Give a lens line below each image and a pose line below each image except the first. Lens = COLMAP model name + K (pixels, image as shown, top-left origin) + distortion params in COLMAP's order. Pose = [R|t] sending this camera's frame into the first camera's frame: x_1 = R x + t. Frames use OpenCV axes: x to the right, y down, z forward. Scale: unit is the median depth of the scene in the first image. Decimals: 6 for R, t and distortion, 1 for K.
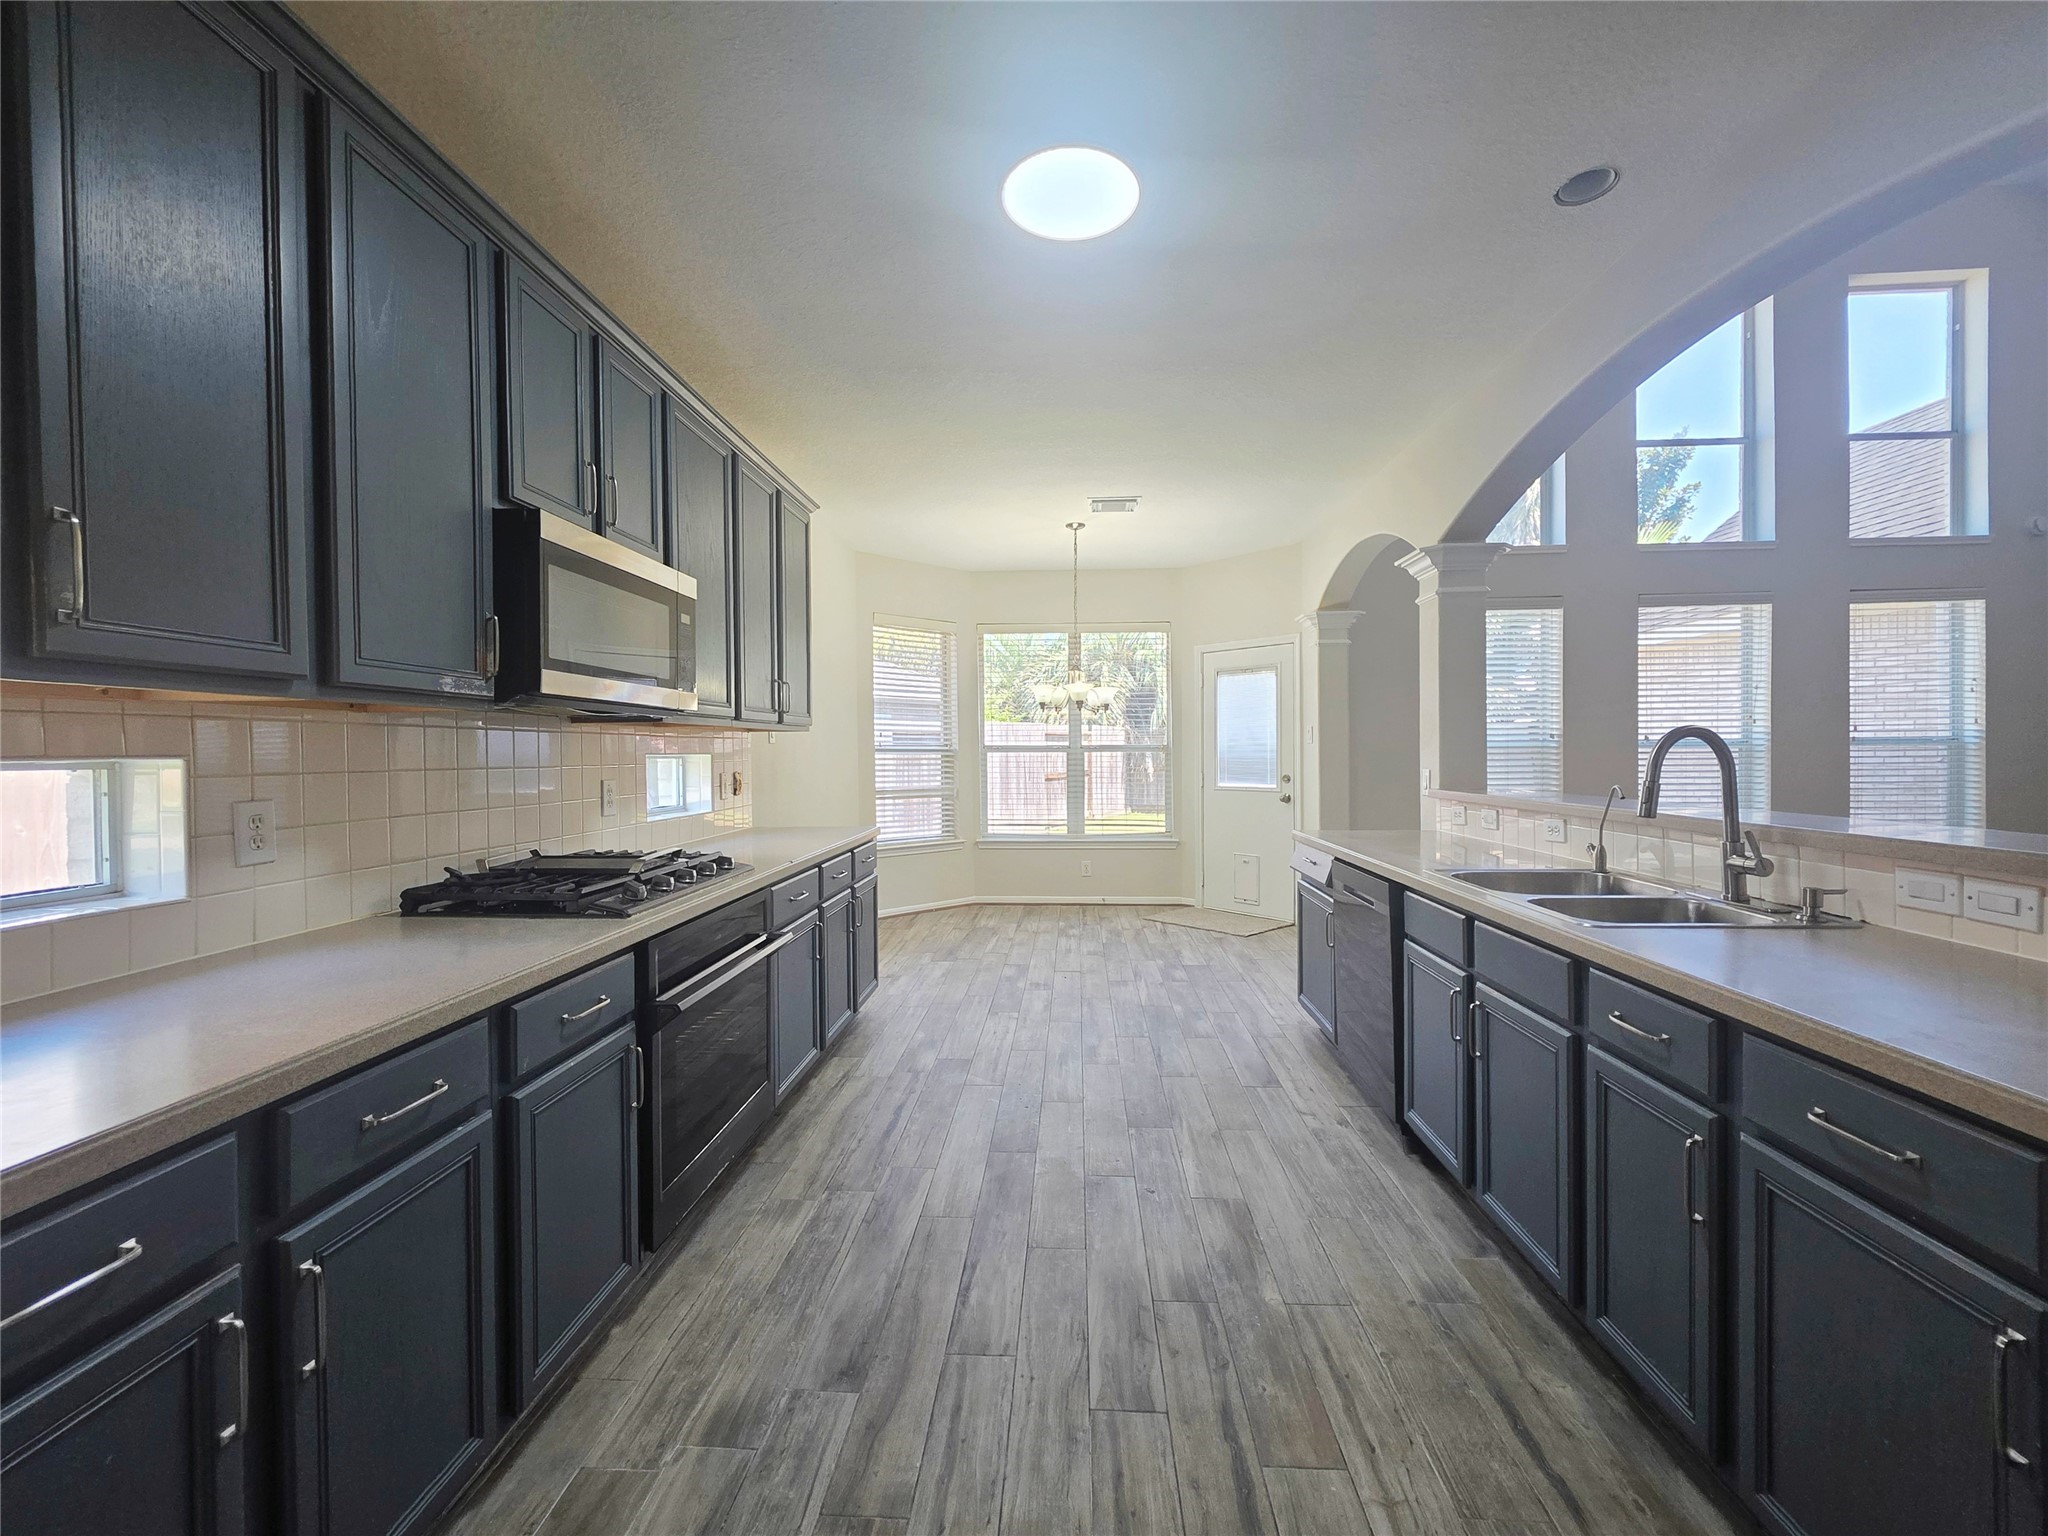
lens RADIAL K [[794.7, 0, 1032.4], [0, 794.7, 757.8], [0, 0, 1]] dist [-0.001027, 0.000031]
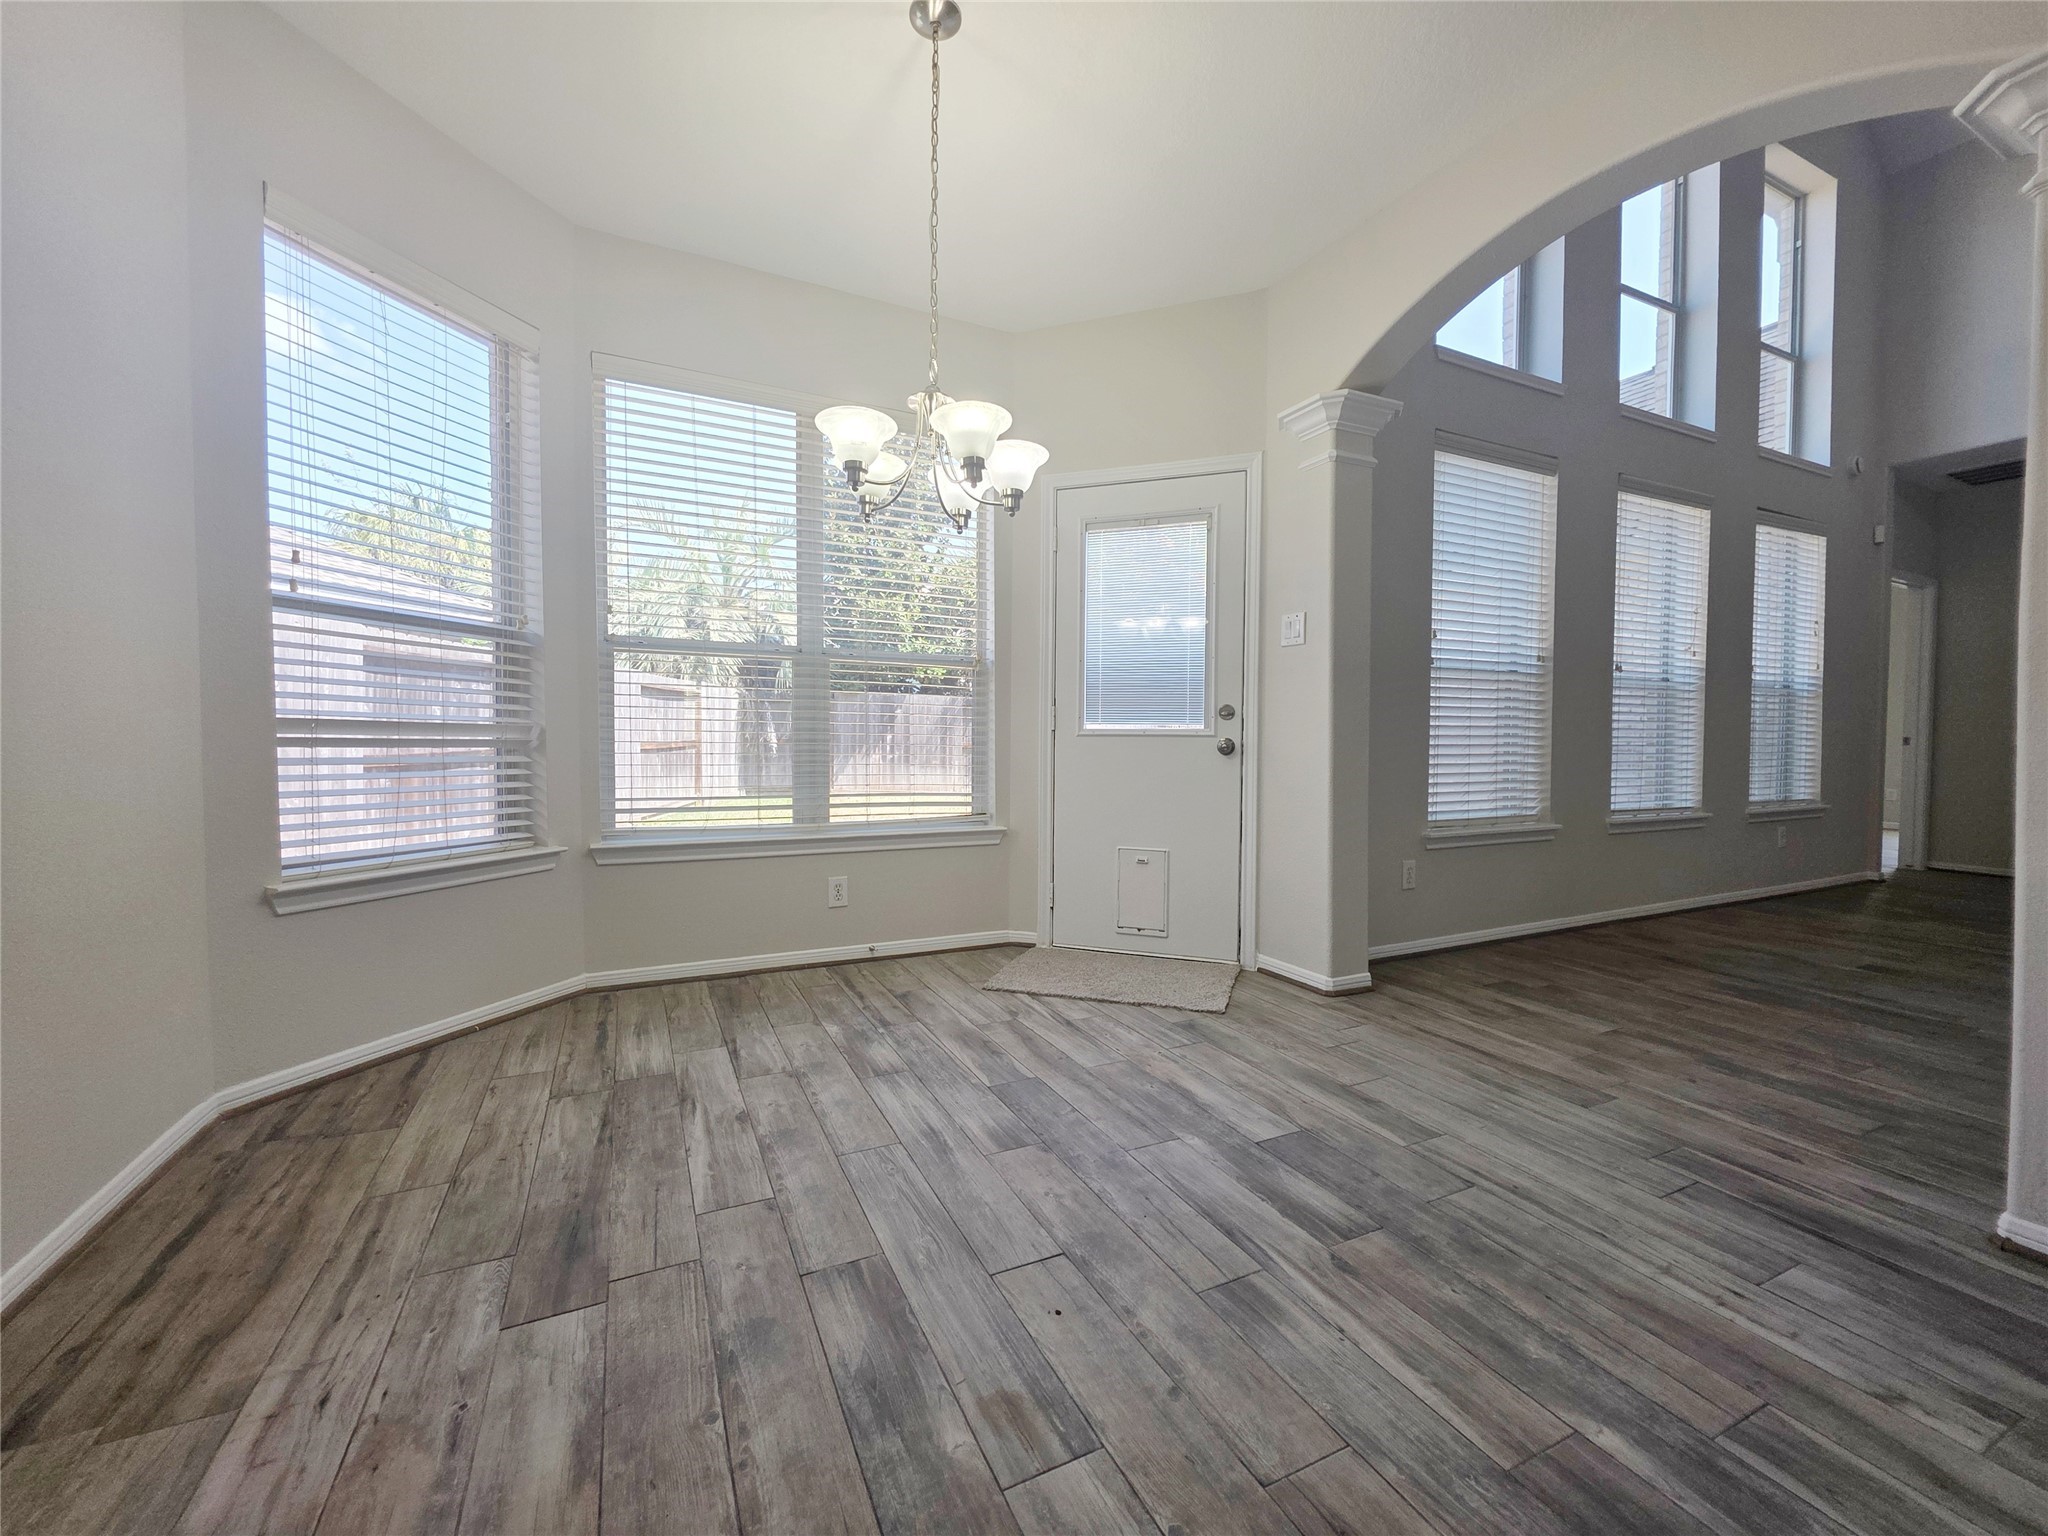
lens RADIAL K [[813.7, 0, 1024.0], [0, 813.7, 771.5], [0, 0, 1]] dist [-0.000131, 0.000091]
pose [[0.881280, -0.006450, 0.472551, -0.077941], [-0.011575, 0.999312, 0.035226, 0.046901], [-0.472453, -0.036514, 0.880599, 0.527924]]
